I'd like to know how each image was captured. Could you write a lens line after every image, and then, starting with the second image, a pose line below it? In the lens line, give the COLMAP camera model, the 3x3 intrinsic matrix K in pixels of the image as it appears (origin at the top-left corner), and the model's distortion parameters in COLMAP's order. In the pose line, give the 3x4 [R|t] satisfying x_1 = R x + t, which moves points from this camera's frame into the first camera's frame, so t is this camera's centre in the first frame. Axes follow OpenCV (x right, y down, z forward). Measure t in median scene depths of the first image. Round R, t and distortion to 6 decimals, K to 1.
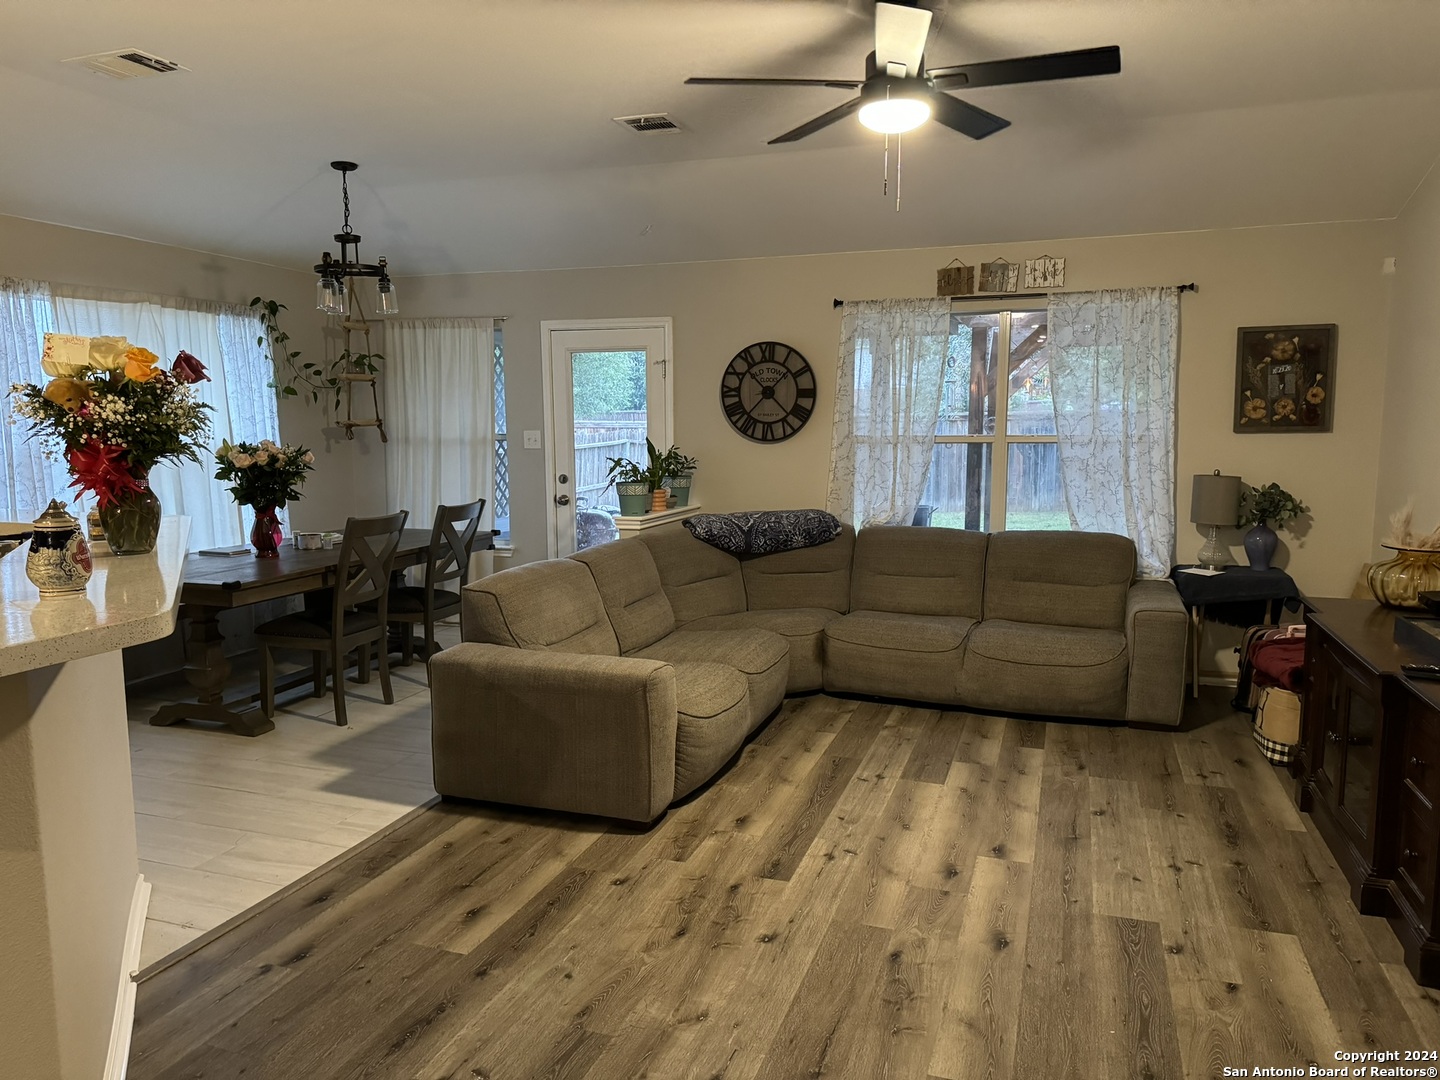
lens RADIAL K [[1009.9, 0, 708.5], [0, 1009.9, 543.6], [0, 0, 1]] dist [0.039602, -0.050261]
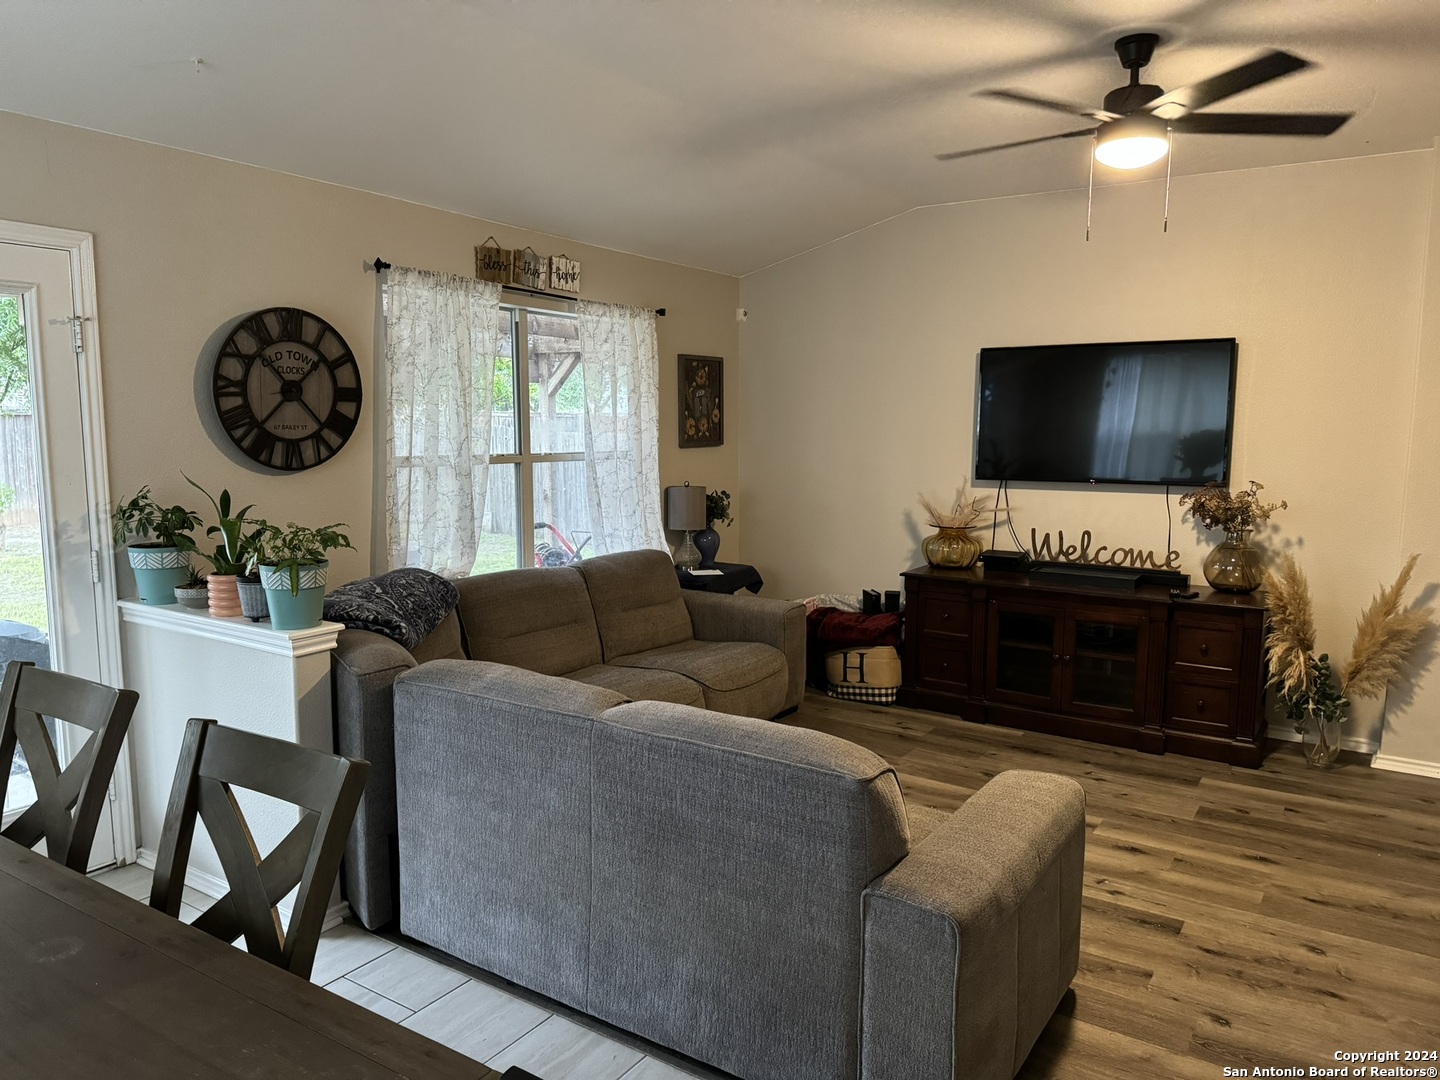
lens RADIAL K [[1009.9, 0, 714.9], [0, 1009.9, 542.4], [0, 0, 1]] dist [0.039602, -0.050261]
pose [[0.226299, -0.109605, 0.967872, -0.526098], [0.103601, 0.990721, 0.087970, -0.092528], [-0.968533, 0.080365, 0.235555, 0.659483]]
